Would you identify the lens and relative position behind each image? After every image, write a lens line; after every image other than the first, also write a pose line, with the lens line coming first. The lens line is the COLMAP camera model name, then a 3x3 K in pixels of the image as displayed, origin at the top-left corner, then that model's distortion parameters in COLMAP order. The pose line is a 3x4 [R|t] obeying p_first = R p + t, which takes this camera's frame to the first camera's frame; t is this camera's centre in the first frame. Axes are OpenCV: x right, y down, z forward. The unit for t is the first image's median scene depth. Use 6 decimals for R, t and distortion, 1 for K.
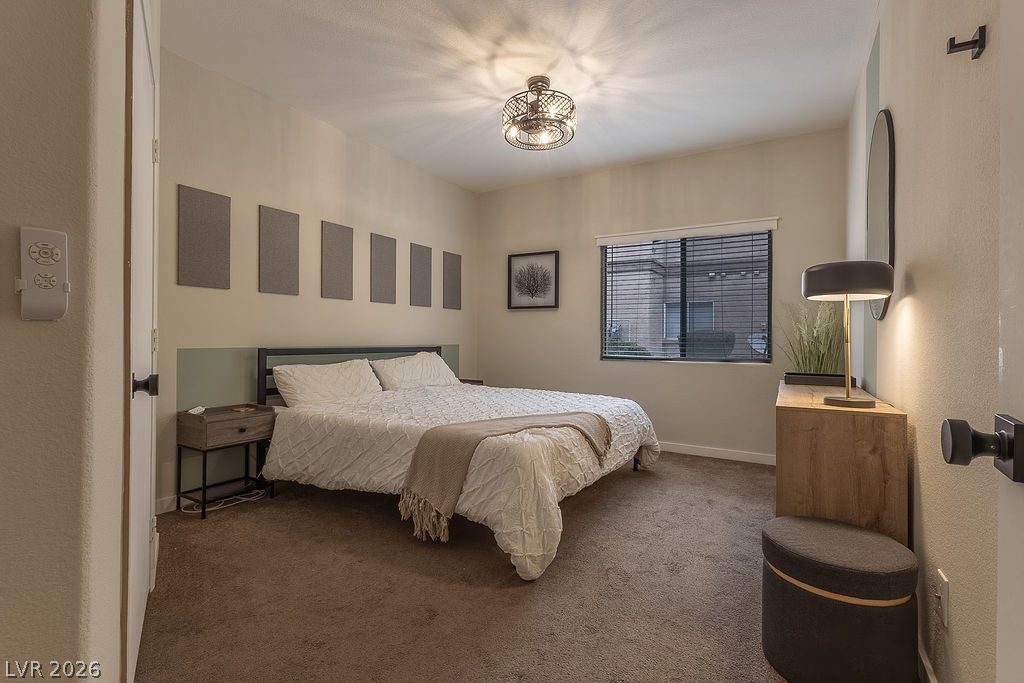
lens RADIAL K [[474.0, 0, 507.3], [0, 474.0, 353.9], [0, 0, 1]] dist [-0.000922, 0.000026]
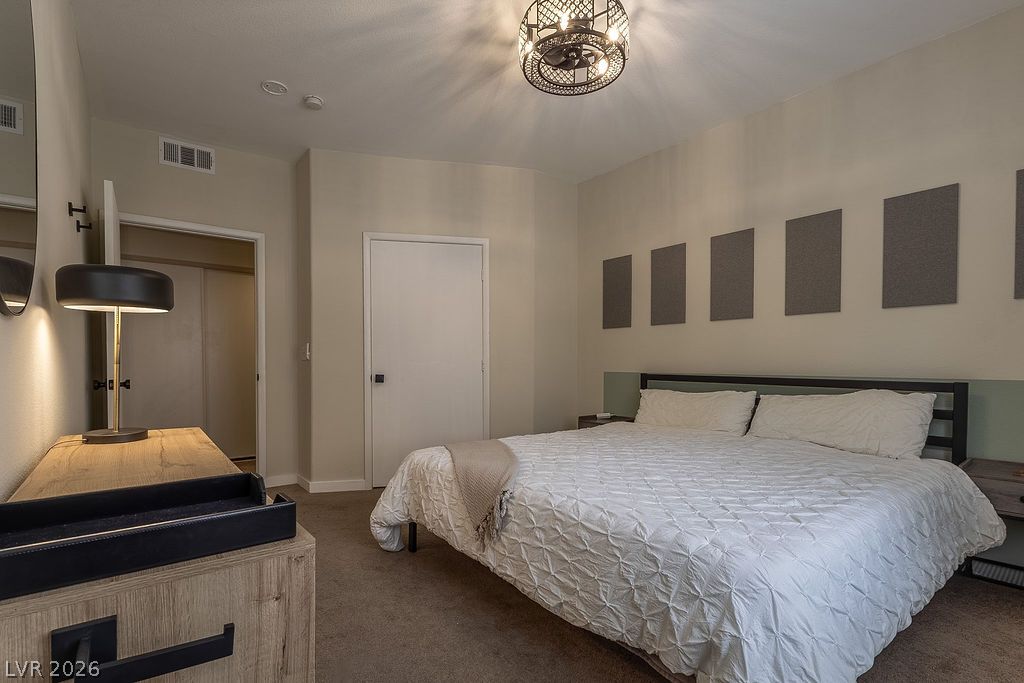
lens RADIAL K [[480.7, 0, 511.1], [0, 480.7, 389.0], [0, 0, 1]] dist [0.000257, 0.000043]
pose [[-0.352999, 0.040344, -0.934754, 0.669385], [-0.034208, 0.997845, 0.055985, -0.026593], [0.934998, 0.051738, -0.350858, 1.031014]]
